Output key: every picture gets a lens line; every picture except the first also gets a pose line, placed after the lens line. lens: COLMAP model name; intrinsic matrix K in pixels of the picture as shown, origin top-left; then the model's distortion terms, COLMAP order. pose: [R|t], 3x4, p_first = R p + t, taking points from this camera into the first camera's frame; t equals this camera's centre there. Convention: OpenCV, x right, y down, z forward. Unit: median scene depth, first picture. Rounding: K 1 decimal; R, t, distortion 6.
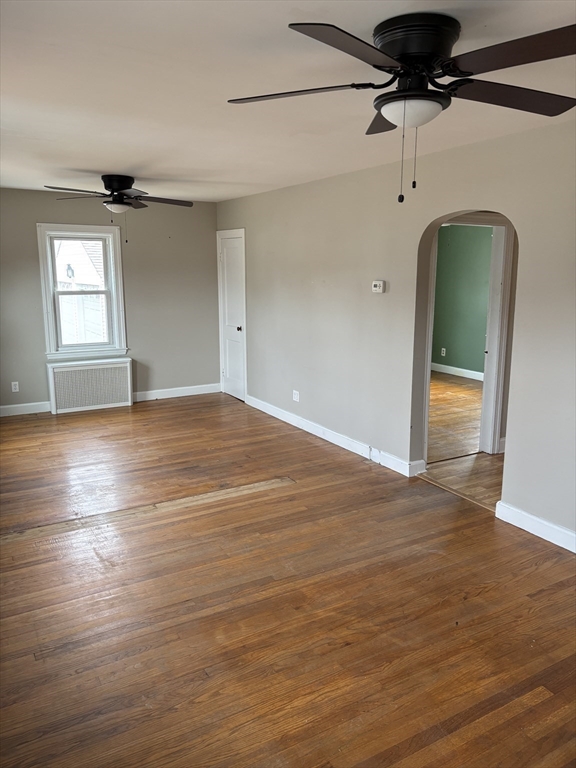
lens RADIAL K [[578.6, 0, 284.0], [0, 578.6, 375.6], [0, 0, 1]] dist [0.051671, -0.049315]
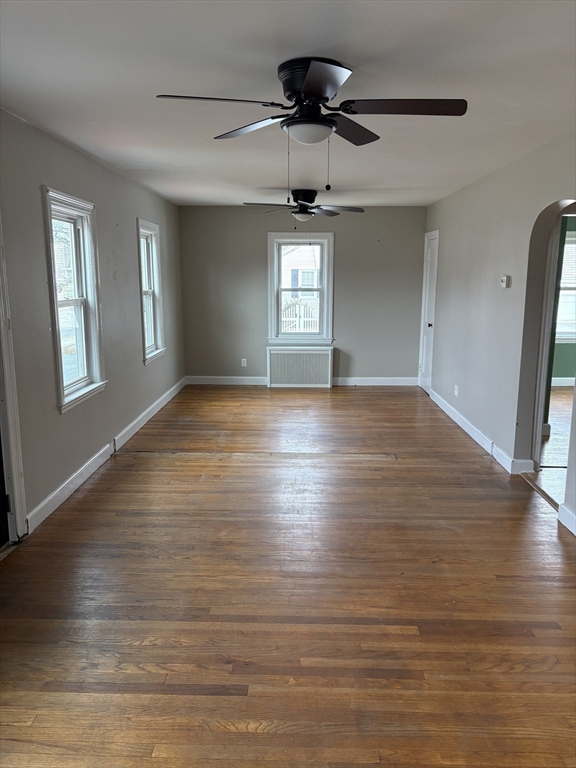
lens RADIAL K [[578.6, 0, 294.4], [0, 578.6, 391.6], [0, 0, 1]] dist [0.051671, -0.049315]
pose [[0.857299, 0.101128, -0.504789, 0.324307], [-0.094161, 0.994778, 0.039374, 0.025089], [0.506135, 0.013777, 0.862344, -0.039333]]
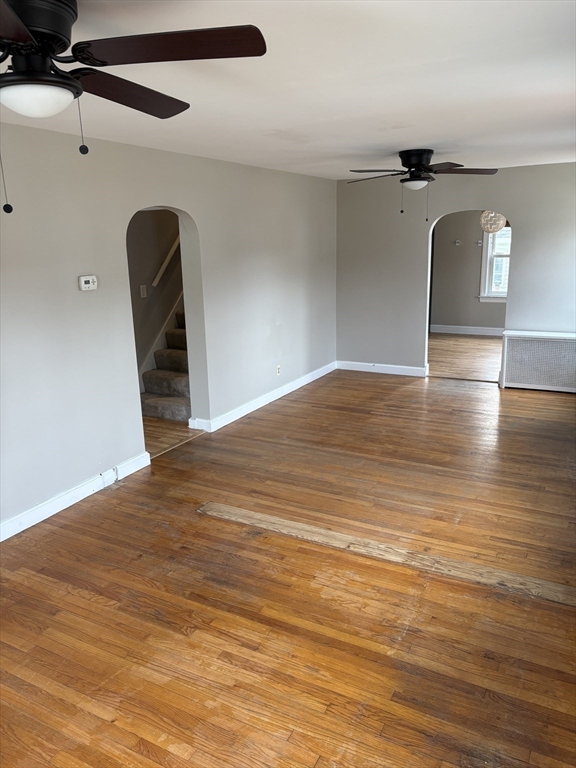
lens RADIAL K [[578.6, 0, 288.9], [0, 578.6, 384.8], [0, 0, 1]] dist [0.051671, -0.049315]
pose [[-0.523917, -0.206392, 0.826386, -0.609094], [0.181584, 0.920832, 0.345102, -0.218815], [-0.832189, 0.330863, -0.444963, 1.013020]]
